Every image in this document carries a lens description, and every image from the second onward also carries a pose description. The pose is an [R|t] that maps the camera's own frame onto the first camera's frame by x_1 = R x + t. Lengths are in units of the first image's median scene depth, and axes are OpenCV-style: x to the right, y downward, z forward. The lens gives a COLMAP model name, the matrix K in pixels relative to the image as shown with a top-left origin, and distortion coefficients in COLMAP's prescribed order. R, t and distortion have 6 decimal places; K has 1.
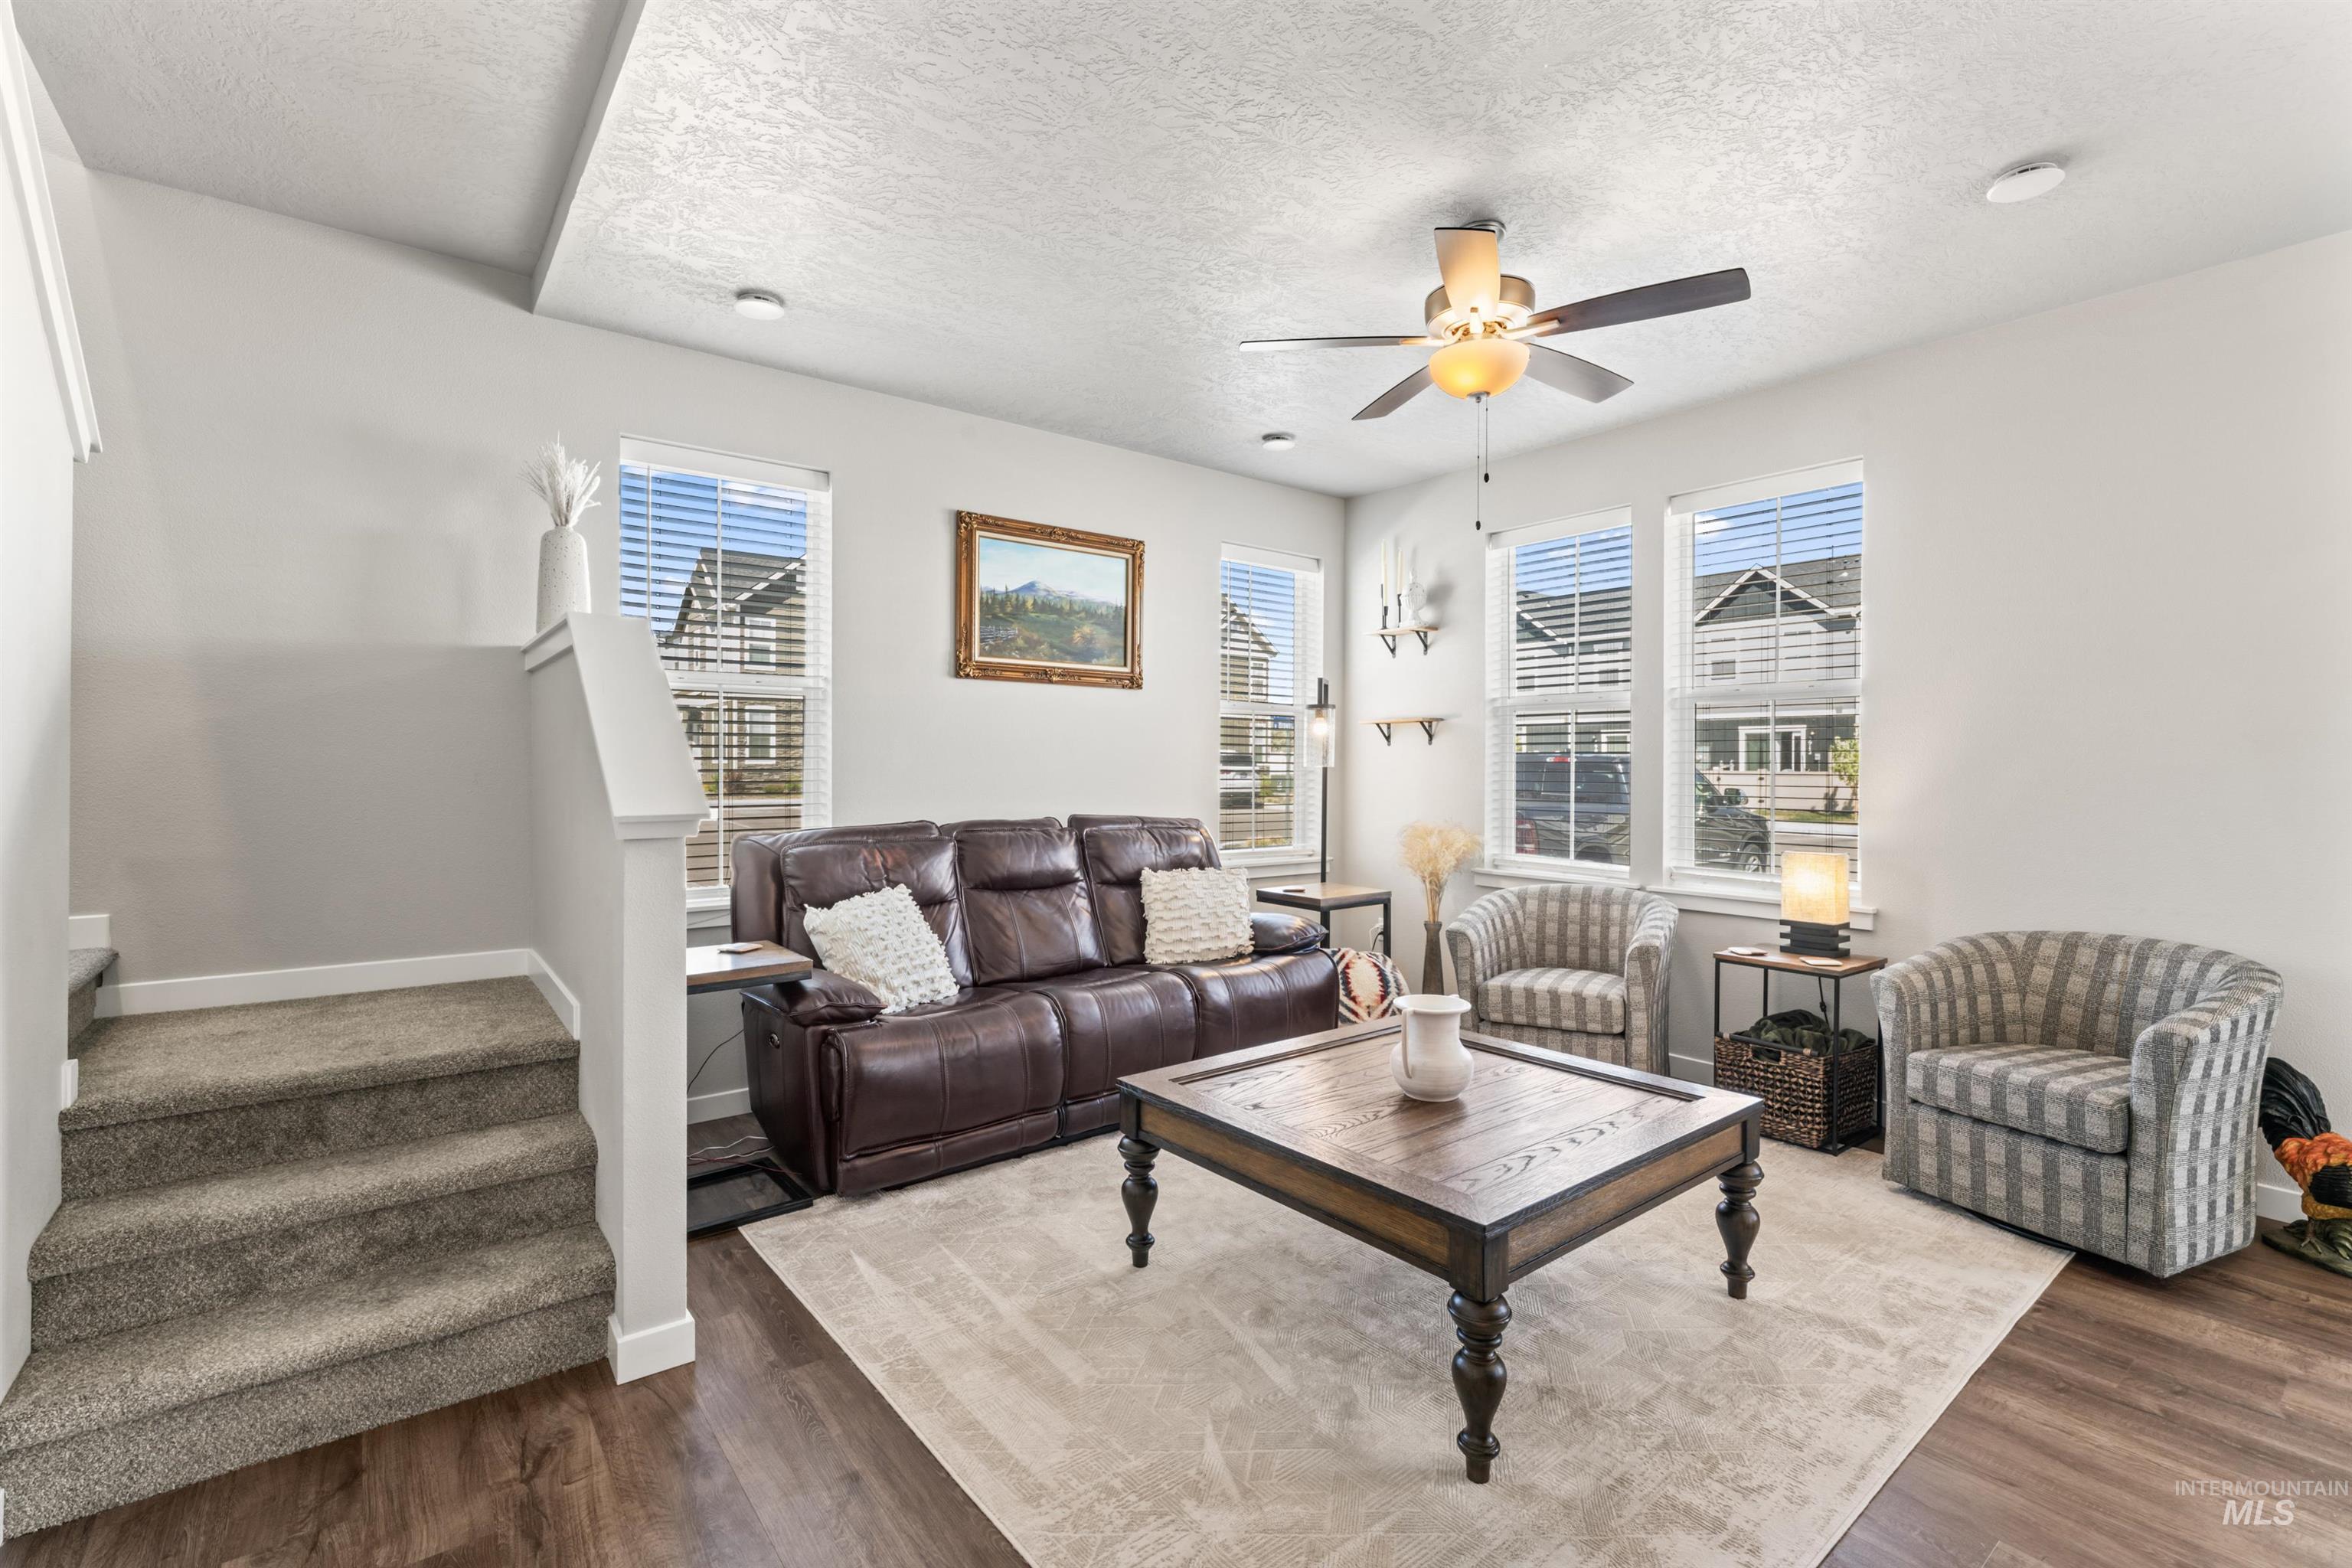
lens RADIAL K [[1042.7, 0, 1207.0], [0, 1042.7, 767.6], [0, 0, 1]] dist [-0.004095, -0.000293]
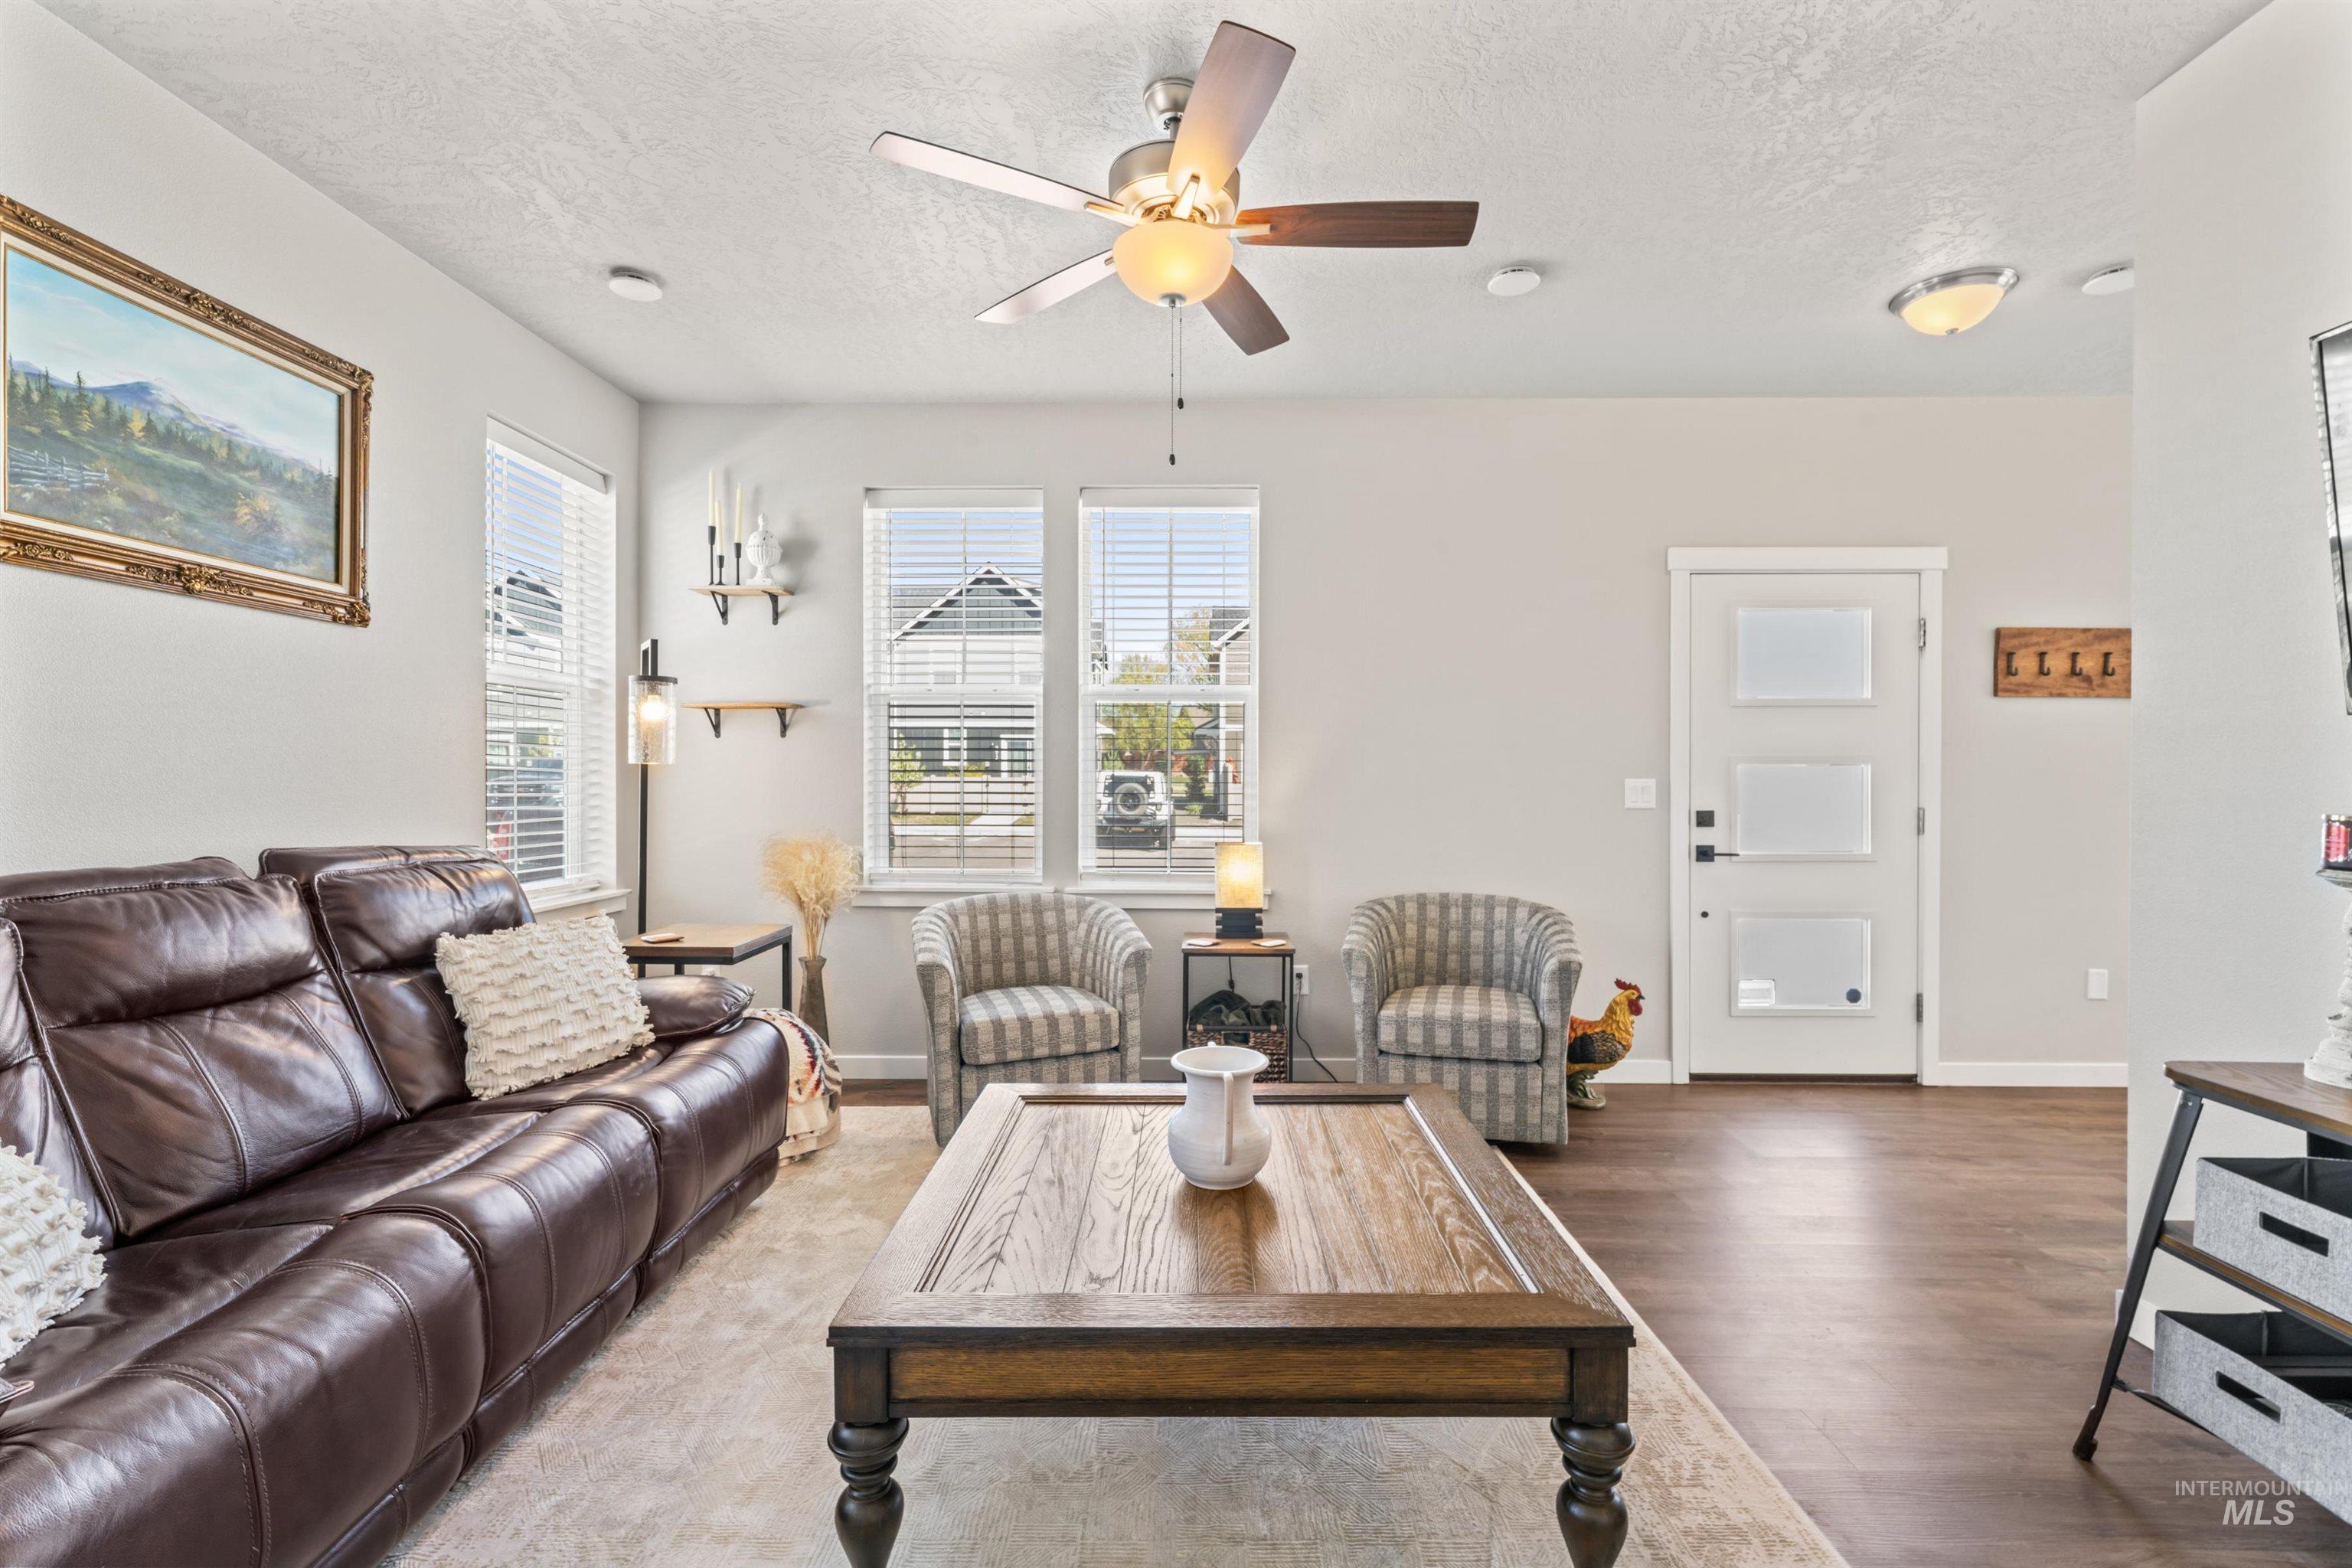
lens RADIAL K [[1013.5, 0, 1192.5], [0, 1013.5, 779.1], [0, 0, 1]] dist [-0.000492, -0.000612]
pose [[0.640981, -0.005849, 0.767535, -0.229640], [0.002257, 0.999981, 0.005736, 0.008359], [-0.767554, -0.001945, 0.640982, 0.327137]]
